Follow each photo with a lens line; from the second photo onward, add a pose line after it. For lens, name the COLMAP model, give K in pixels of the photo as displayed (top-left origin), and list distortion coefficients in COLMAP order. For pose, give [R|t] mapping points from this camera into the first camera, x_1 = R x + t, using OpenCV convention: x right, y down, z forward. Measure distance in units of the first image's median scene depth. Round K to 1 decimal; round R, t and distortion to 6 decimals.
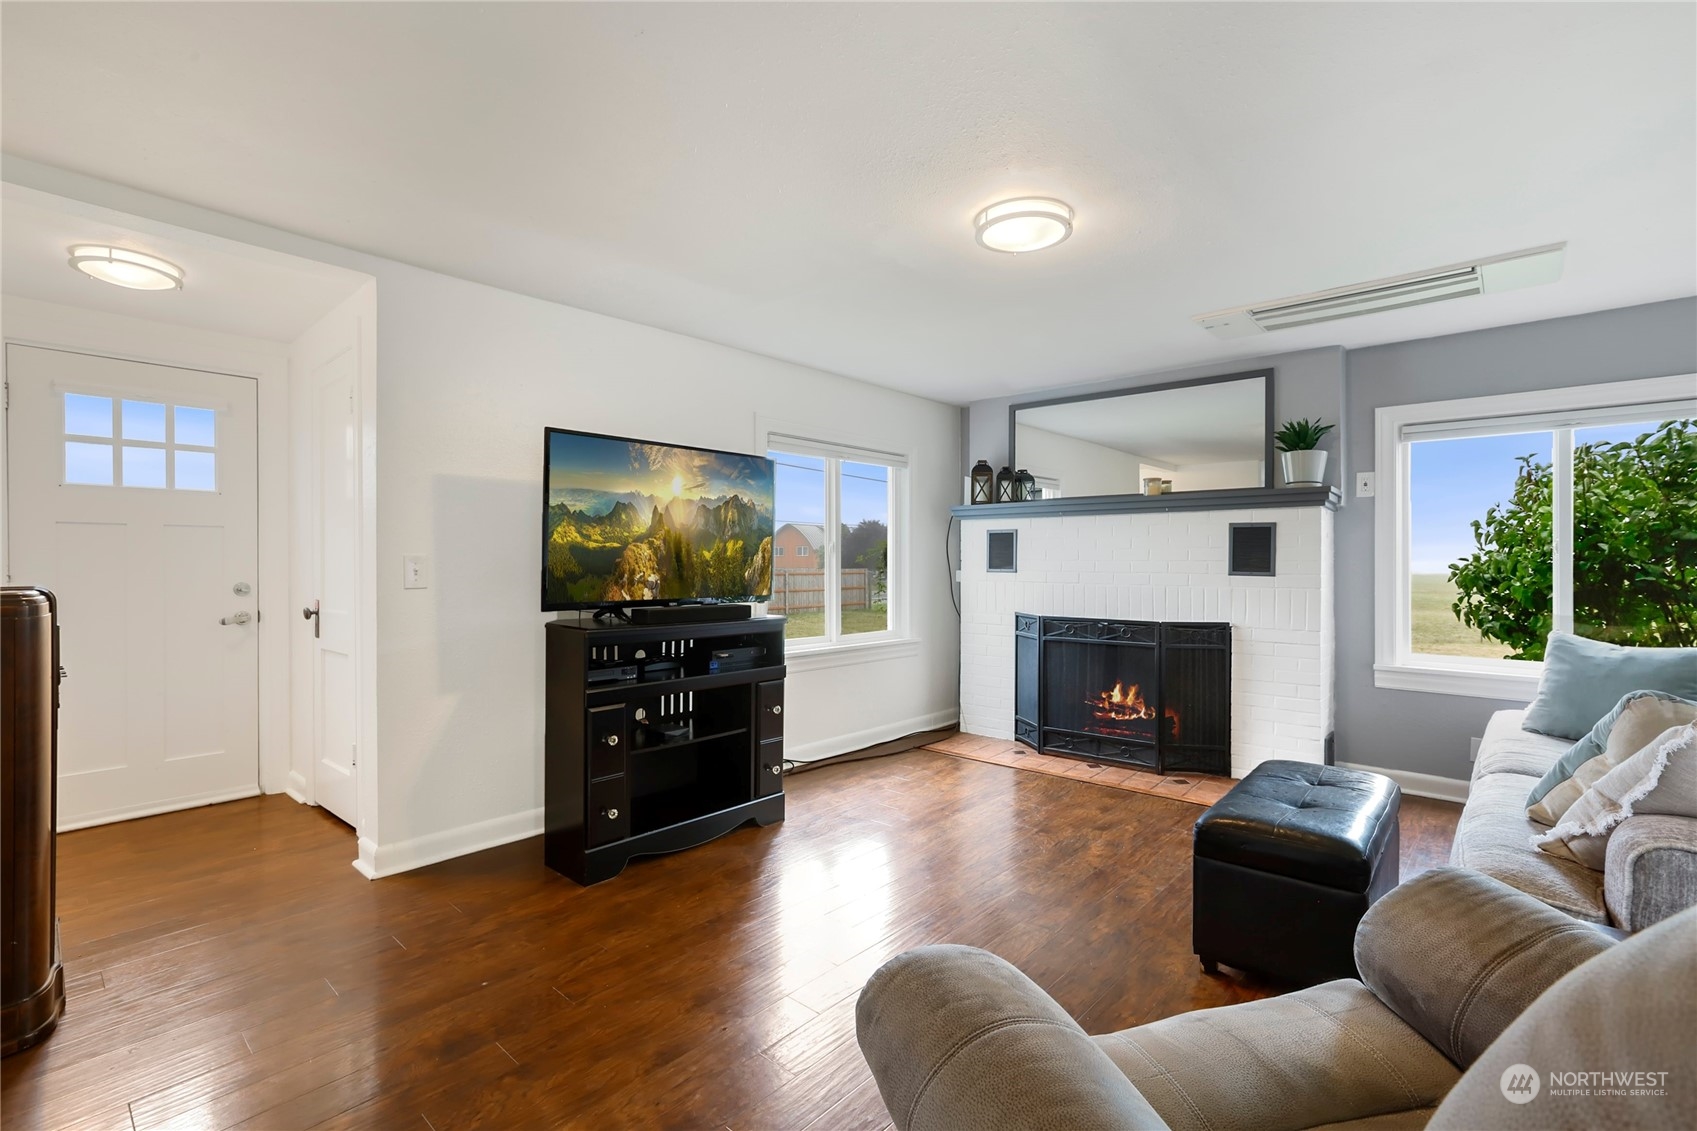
lens RADIAL K [[769.8, 0, 862.3], [0, 769.8, 561.0], [0, 0, 1]] dist [-0.001703, 0.002723]
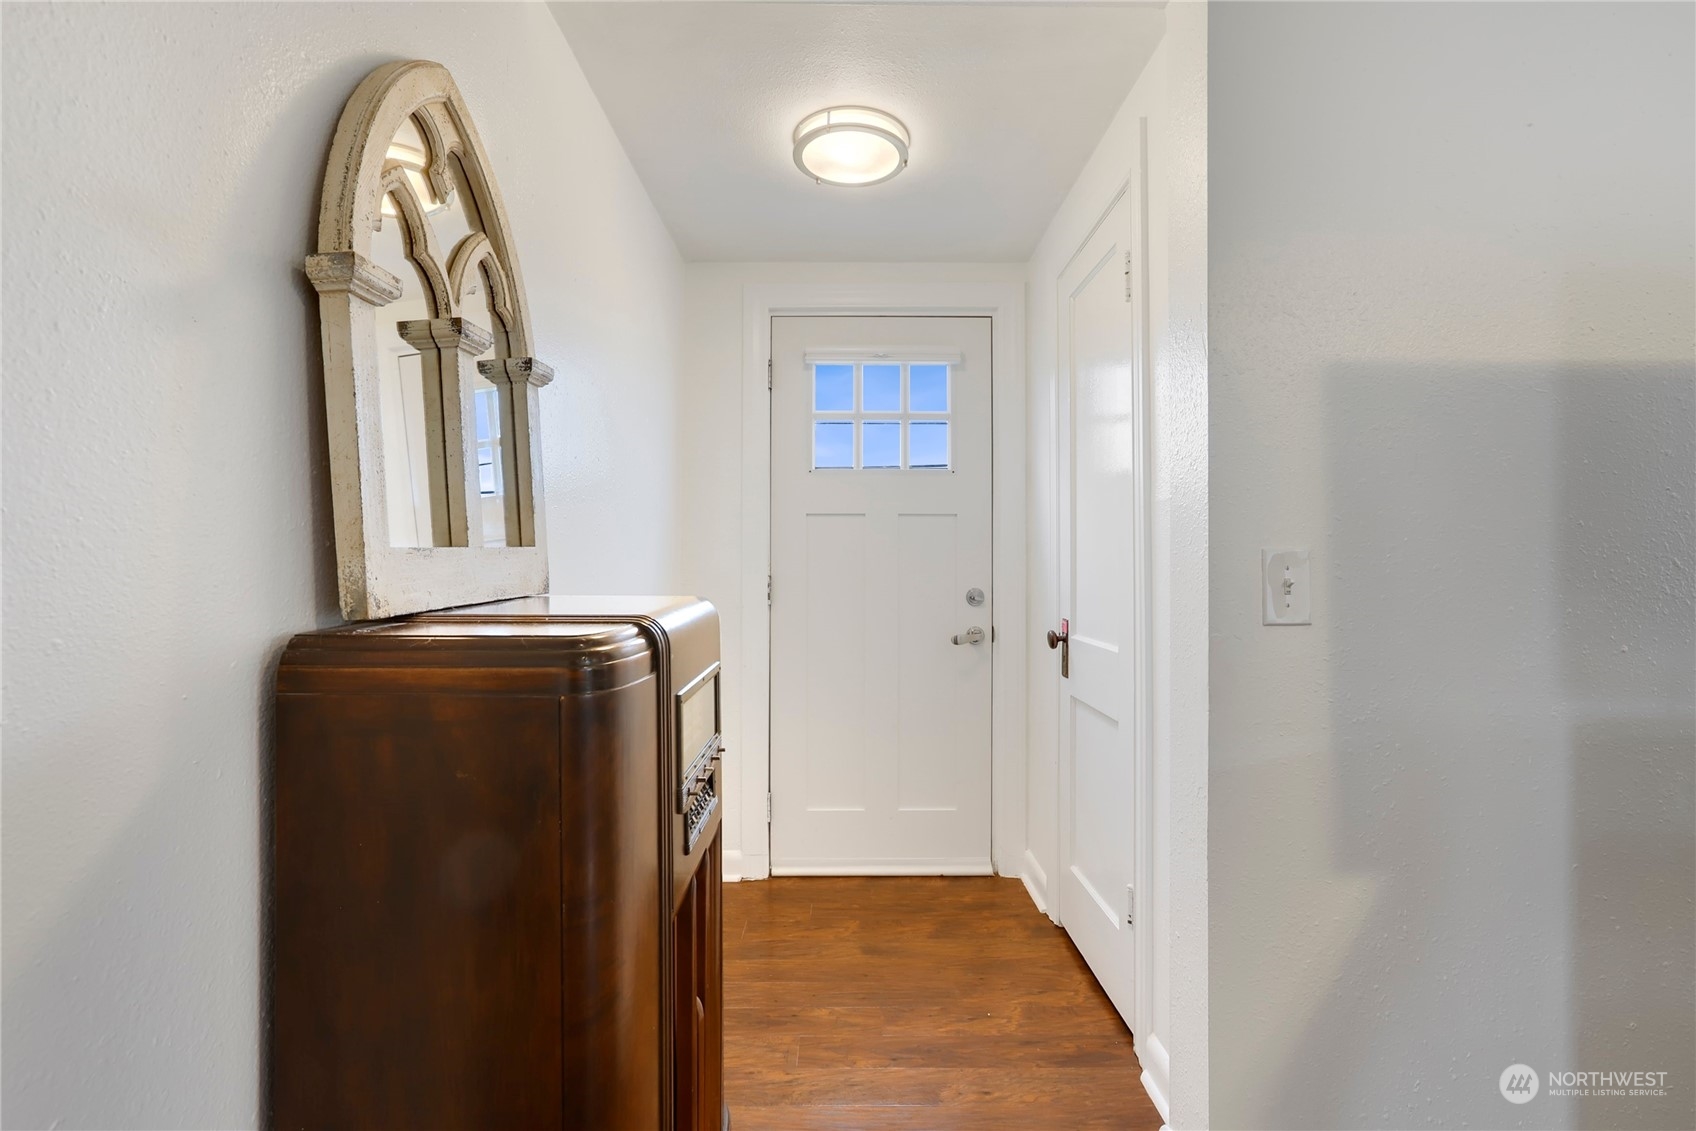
lens RADIAL K [[769.3, 0, 856.8], [0, 769.3, 562.3], [0, 0, 1]] dist [-0.001703, 0.002723]
pose [[0.675202, 0.007895, -0.737591, -0.336137], [-0.004376, 0.999968, 0.006697, -0.002016], [0.737620, -0.001294, 0.675214, 0.414957]]
